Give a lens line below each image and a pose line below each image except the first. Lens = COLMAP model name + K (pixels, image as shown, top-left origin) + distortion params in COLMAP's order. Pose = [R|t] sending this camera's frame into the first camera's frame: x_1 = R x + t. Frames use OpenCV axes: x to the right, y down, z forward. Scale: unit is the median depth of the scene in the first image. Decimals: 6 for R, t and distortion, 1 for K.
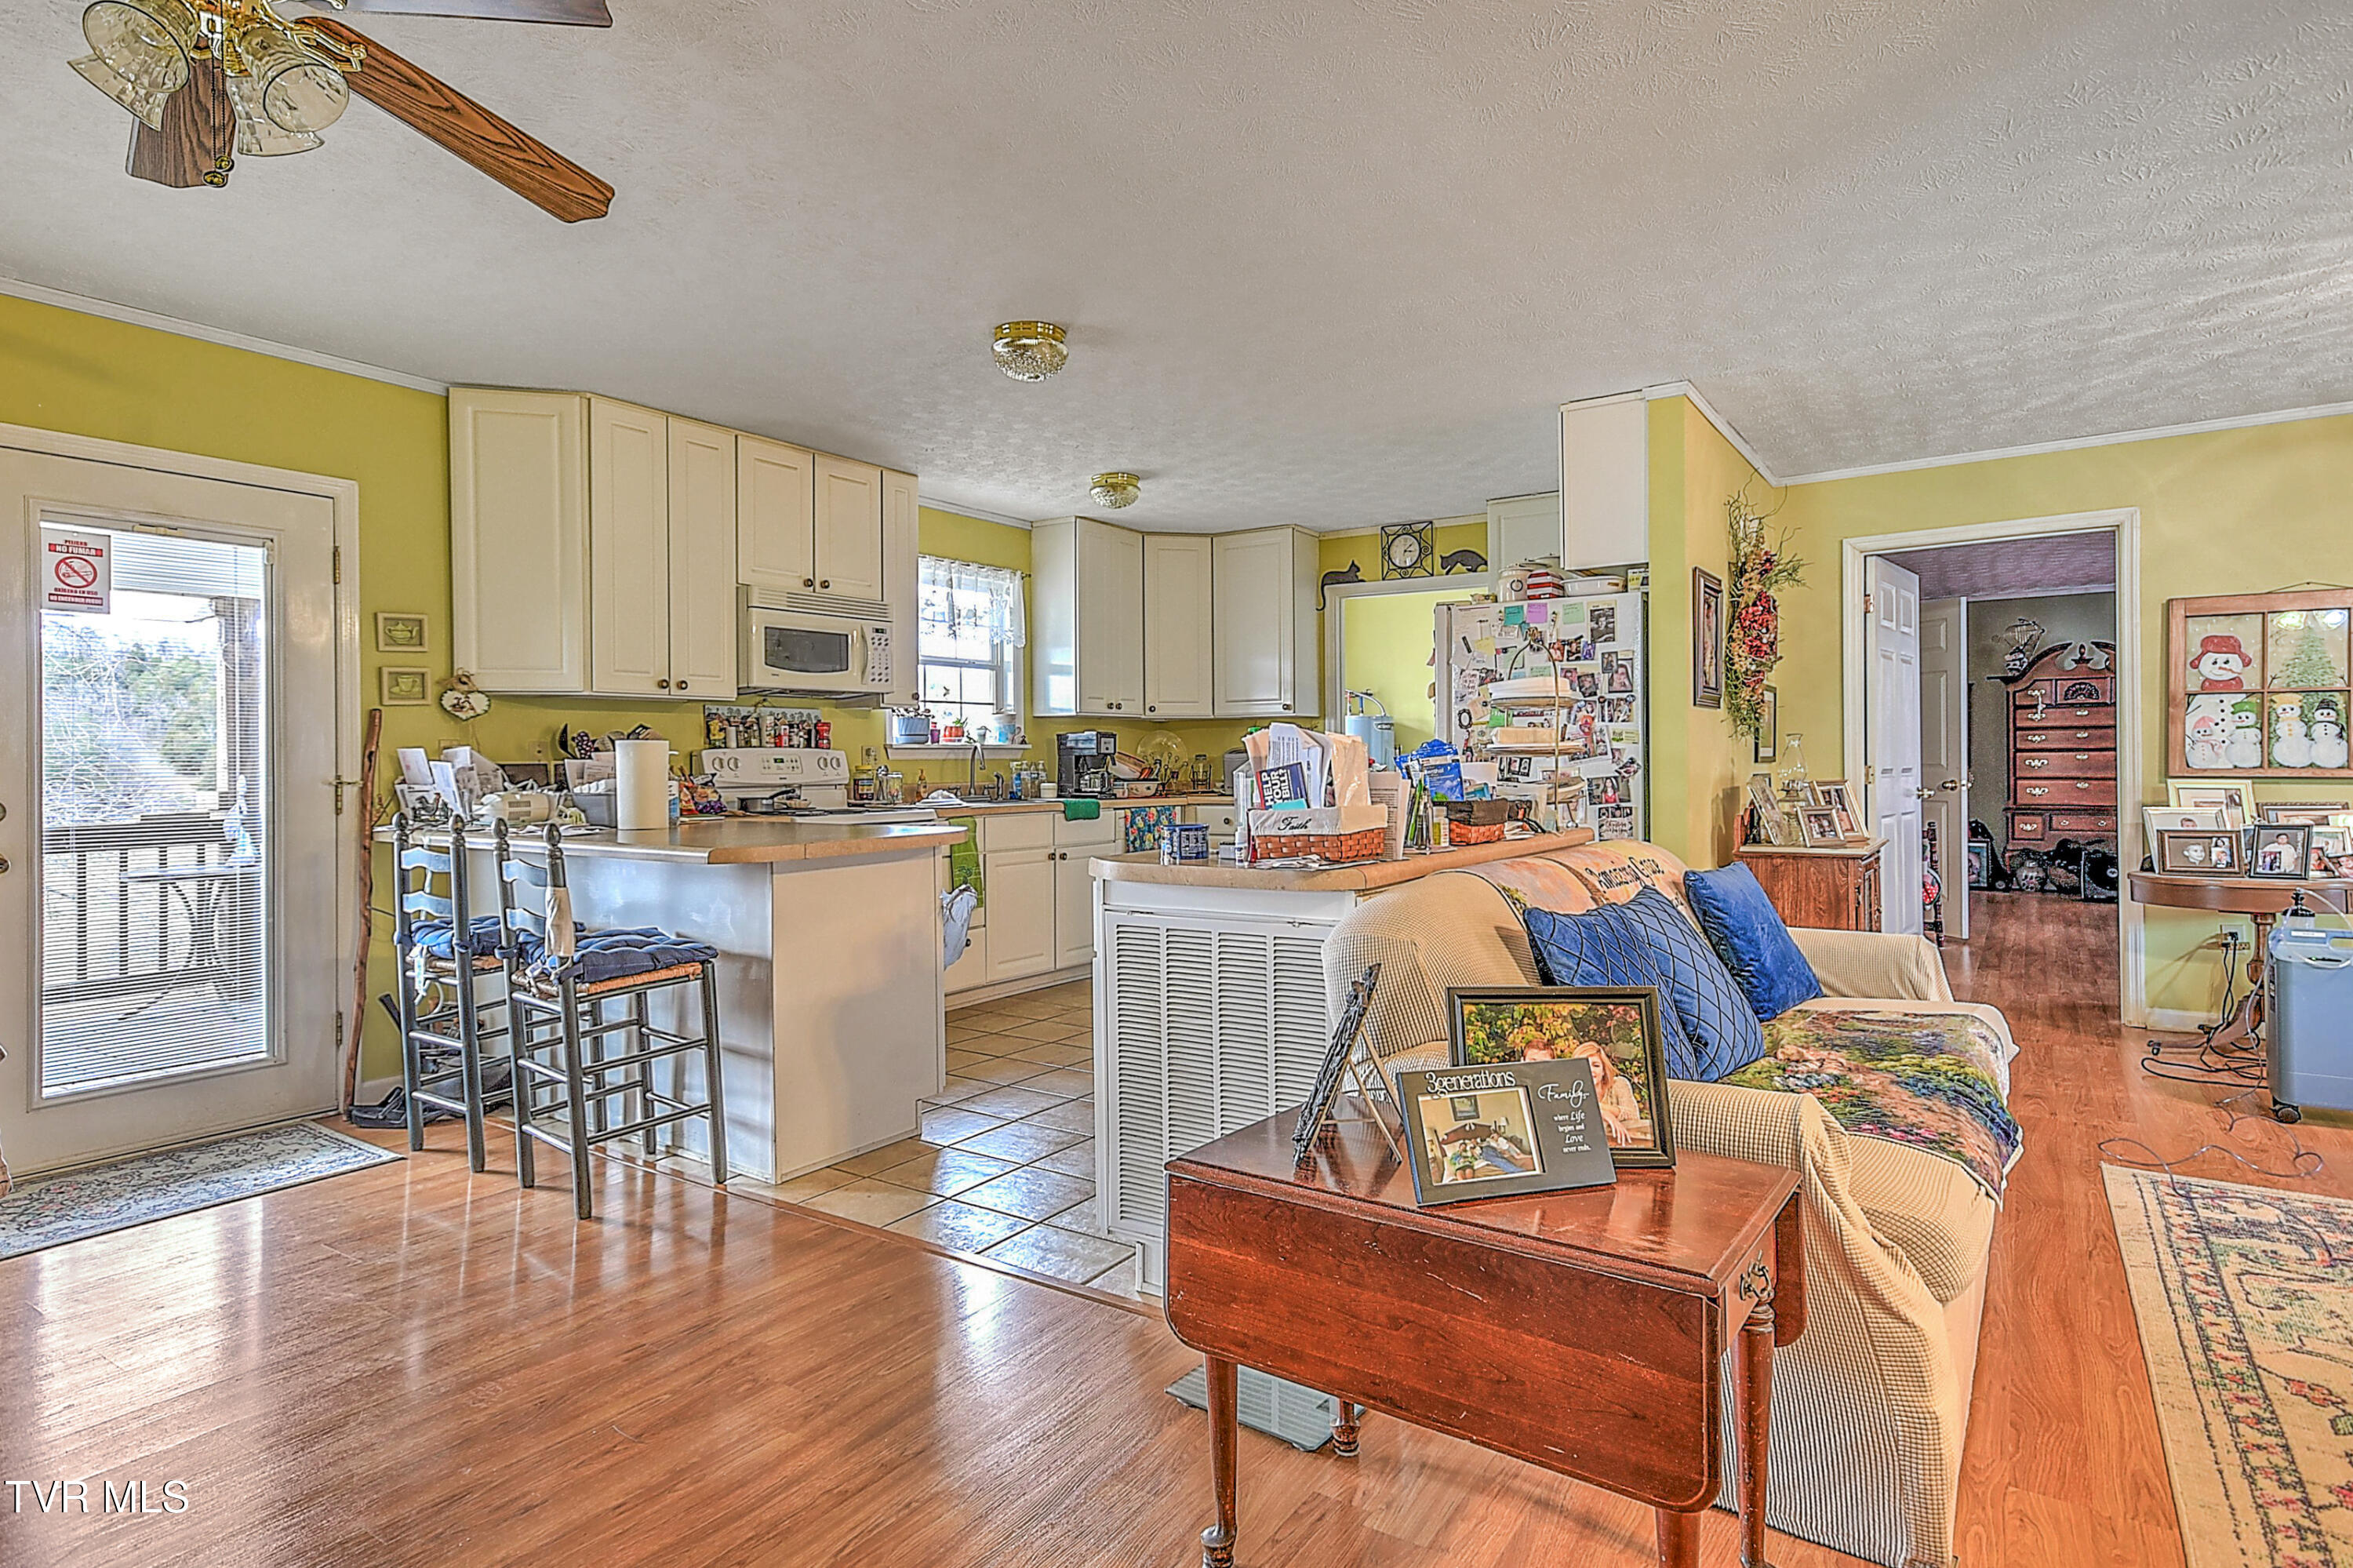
lens RADIAL K [[1205.1, 0, 1171.9], [0, 1205.1, 757.5], [0, 0, 1]] dist [0.028027, -0.000863]
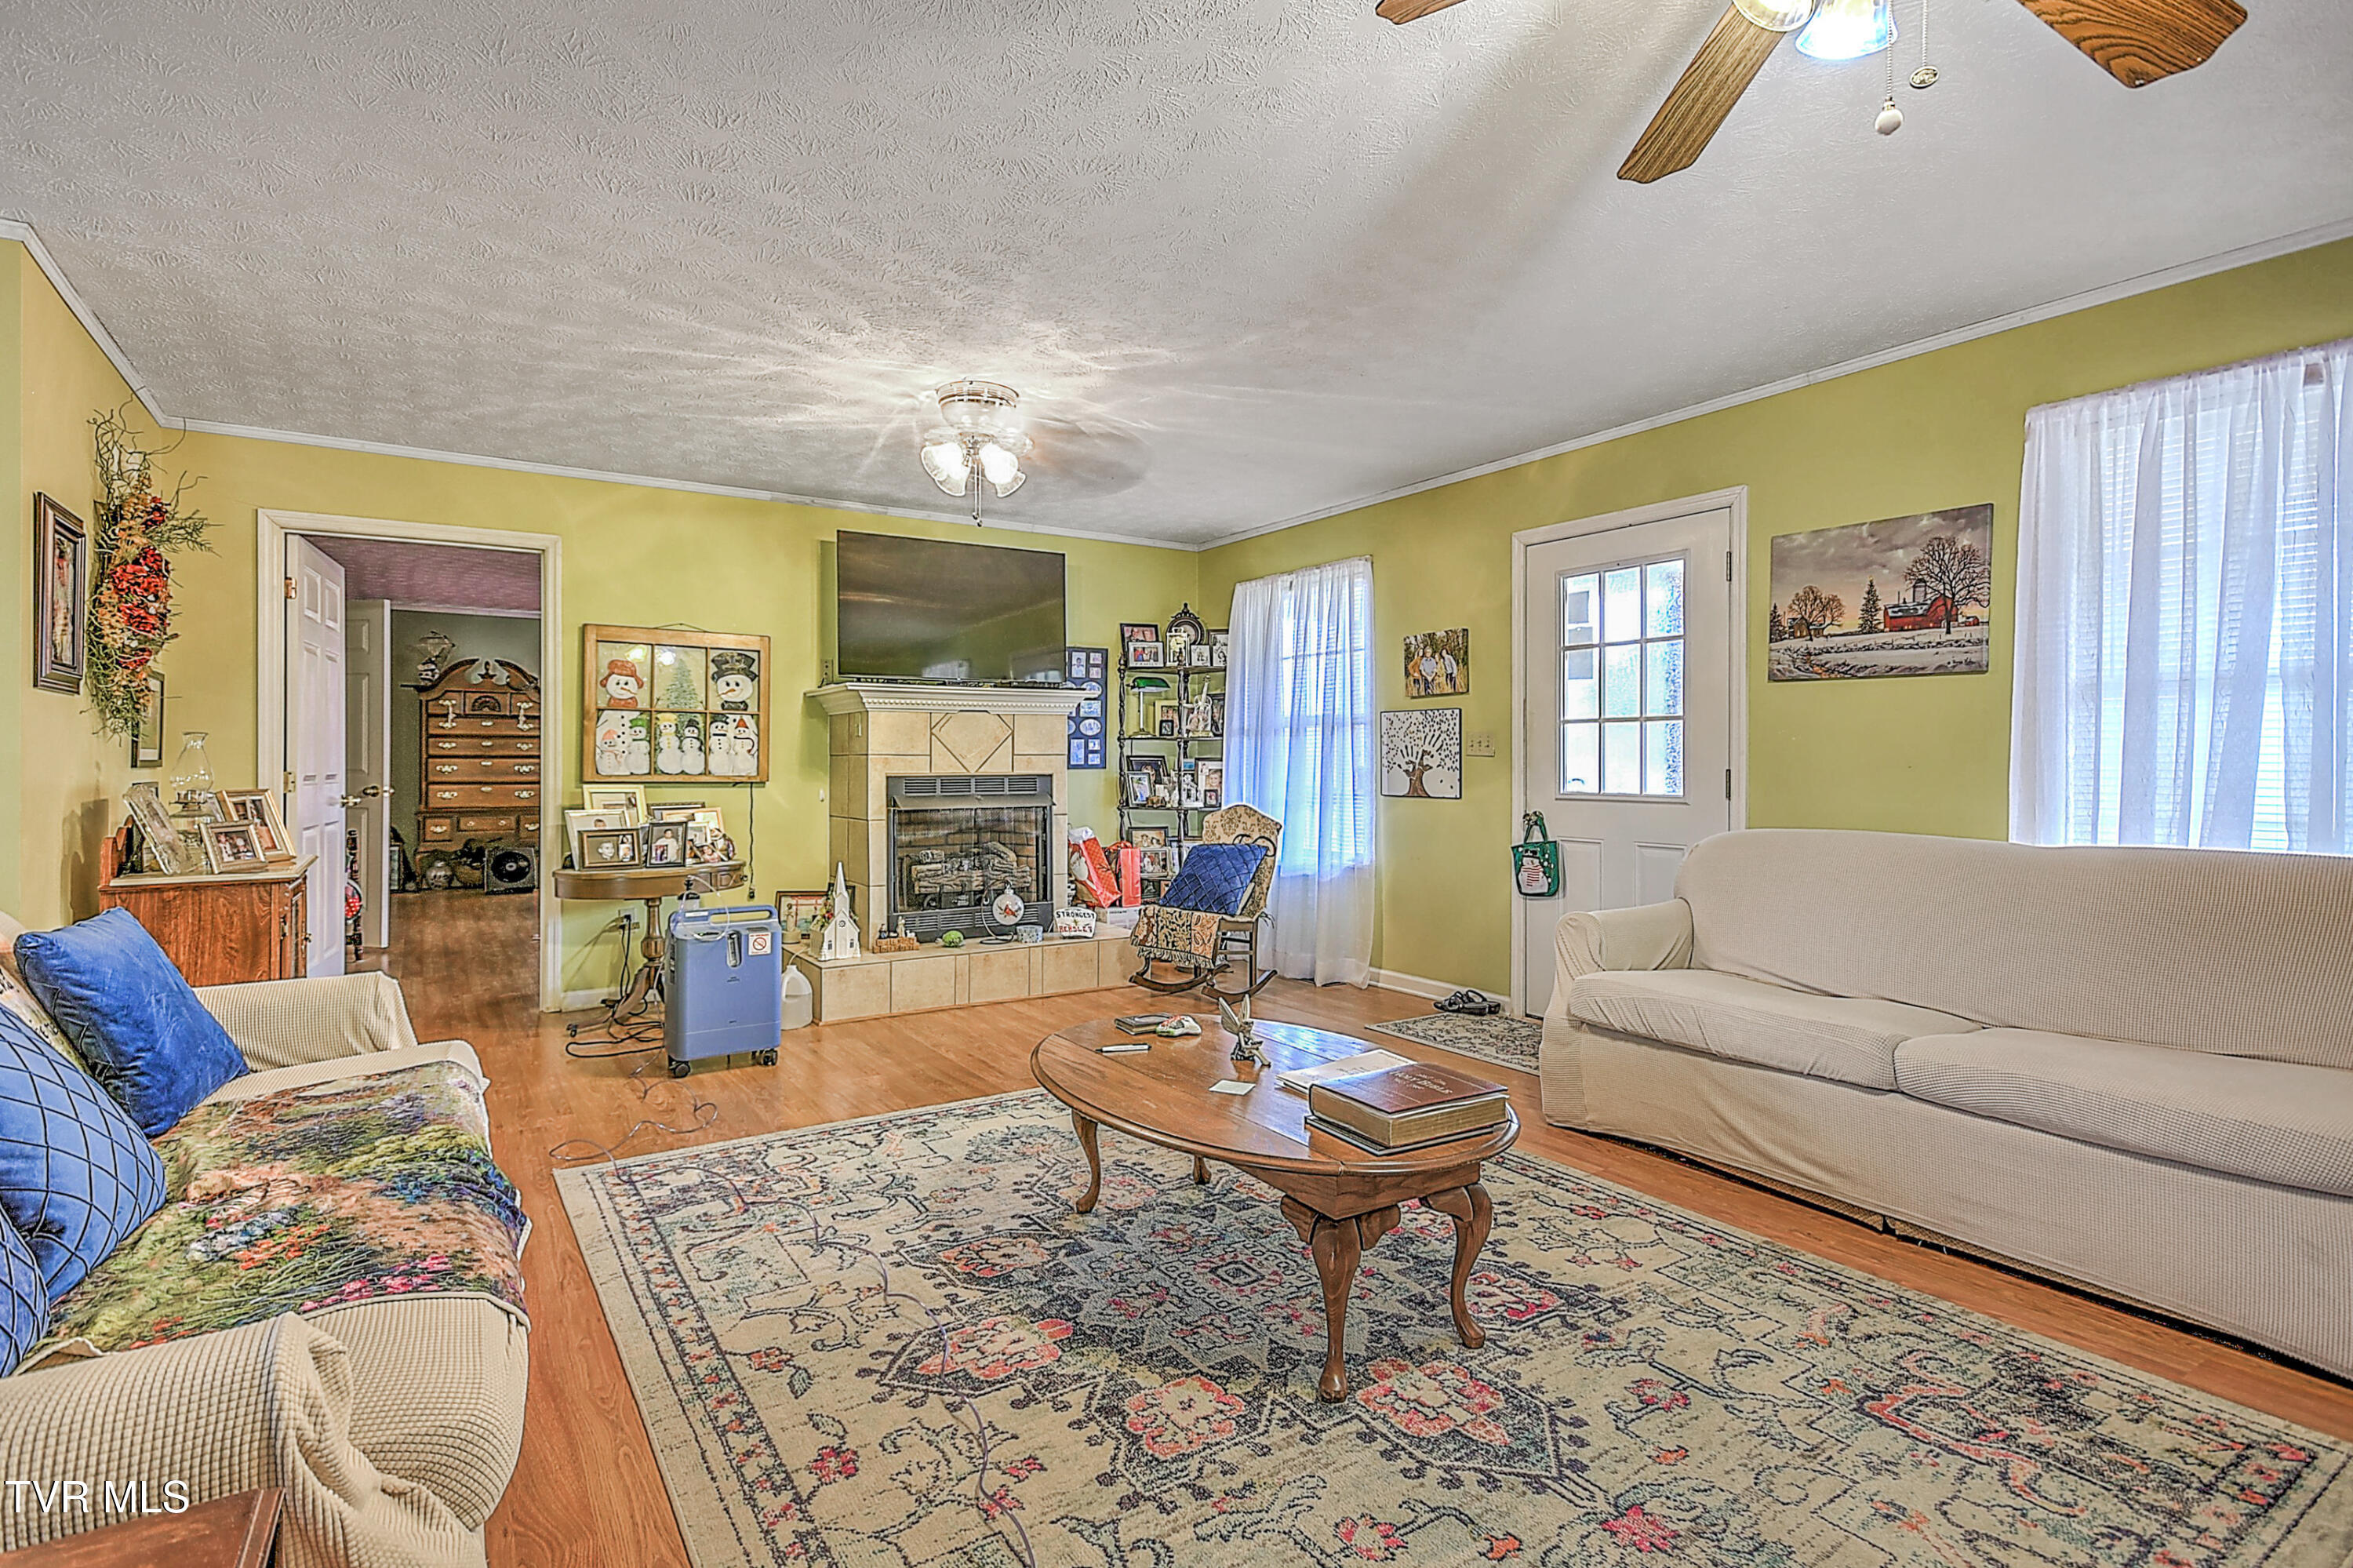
lens RADIAL K [[1147.5, 0, 1175.0], [0, 1147.5, 763.9], [0, 0, 1]] dist [0.033458, -0.010738]
pose [[0.378261, 0.008912, 0.925656, 0.058065], [-0.009739, 0.999937, -0.005647, -0.000415], [-0.925648, -0.006879, 0.378324, 0.145780]]
